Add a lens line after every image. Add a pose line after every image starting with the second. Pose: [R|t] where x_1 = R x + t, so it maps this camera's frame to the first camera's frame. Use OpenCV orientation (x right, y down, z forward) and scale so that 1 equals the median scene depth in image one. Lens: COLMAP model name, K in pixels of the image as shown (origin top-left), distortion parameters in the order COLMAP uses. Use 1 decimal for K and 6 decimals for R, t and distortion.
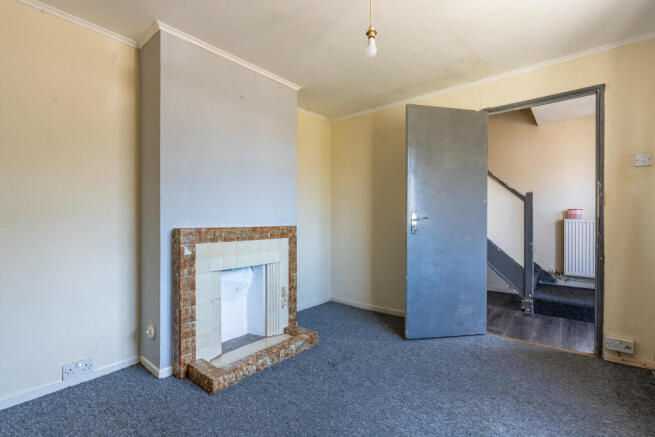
lens RADIAL K [[306.0, 0, 331.4], [0, 306.0, 216.8], [0, 0, 1]] dist [-0.000731, -0.000136]
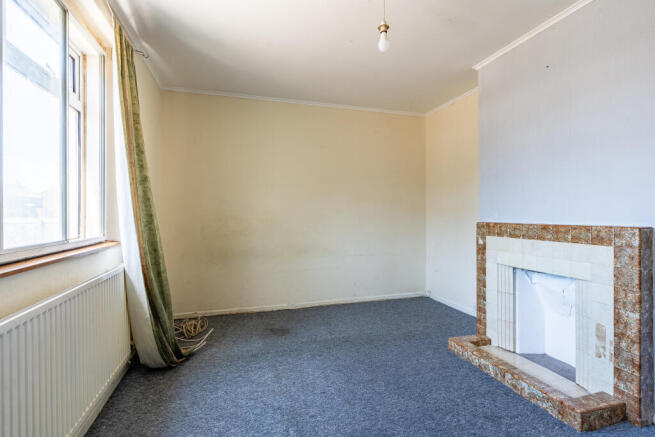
lens RADIAL K [[306.0, 0, 331.4], [0, 306.0, 216.8], [0, 0, 1]] dist [-0.000731, -0.000136]
pose [[-0.547157, 0.004958, -0.837015, 0.770443], [0.002622, 0.999988, 0.004209, 0.009003], [0.837026, 0.000108, -0.547163, 1.035353]]
